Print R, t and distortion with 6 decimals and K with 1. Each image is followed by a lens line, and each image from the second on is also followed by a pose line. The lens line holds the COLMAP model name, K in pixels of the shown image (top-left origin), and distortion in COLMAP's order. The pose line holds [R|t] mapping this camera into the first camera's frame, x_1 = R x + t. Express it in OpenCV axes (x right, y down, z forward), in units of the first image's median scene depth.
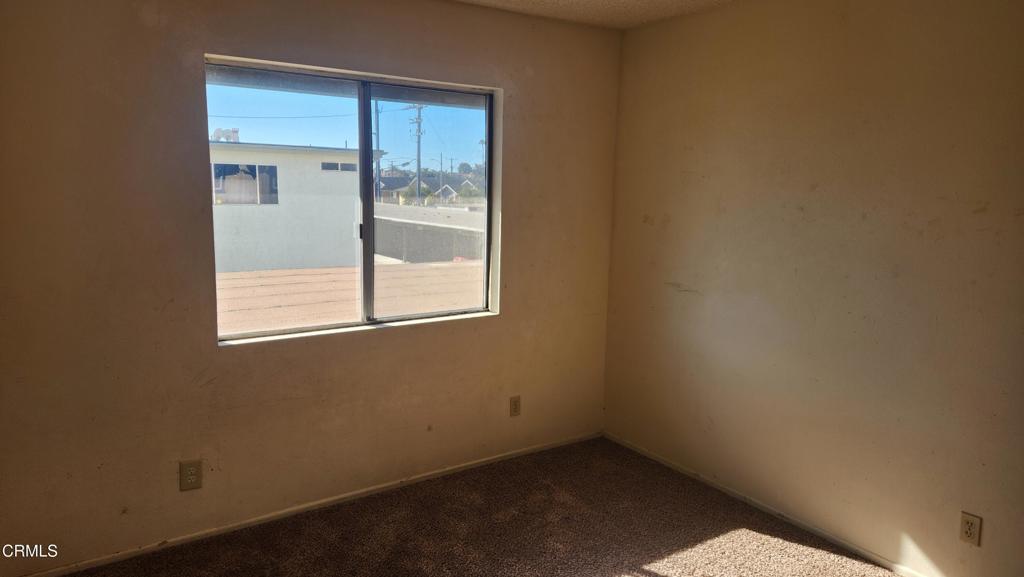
lens RADIAL K [[687.3, 0, 511.9], [0, 687.3, 288.4], [0, 0, 1]] dist [0.028937, -0.006753]
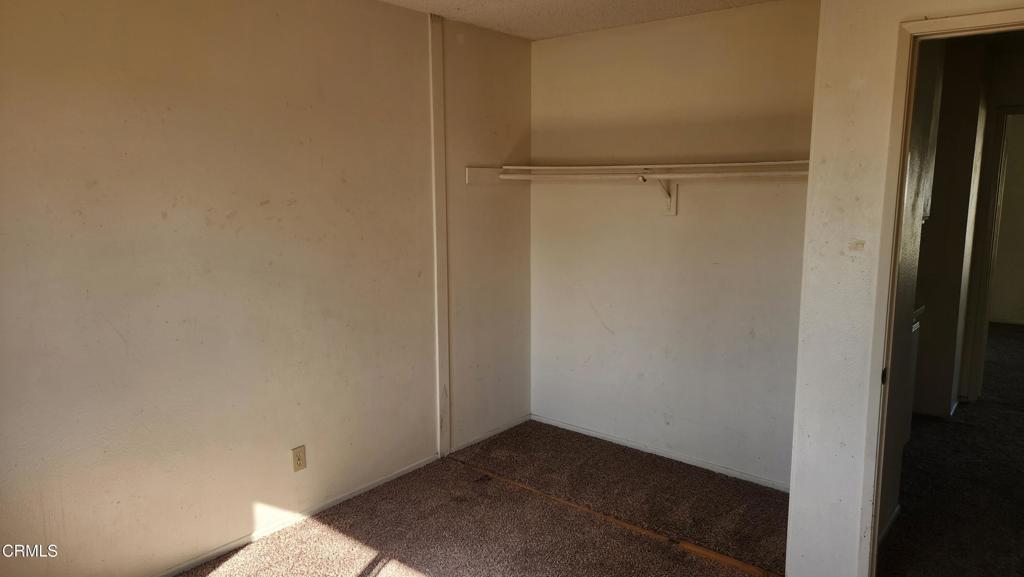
lens RADIAL K [[687.3, 0, 512.1], [0, 687.3, 288.3], [0, 0, 1]] dist [0.028937, -0.006753]
pose [[-0.275700, -0.163096, 0.947306, -0.539261], [0.141028, 0.967973, 0.207699, -0.144623], [-0.950842, 0.190859, -0.243869, 0.856163]]
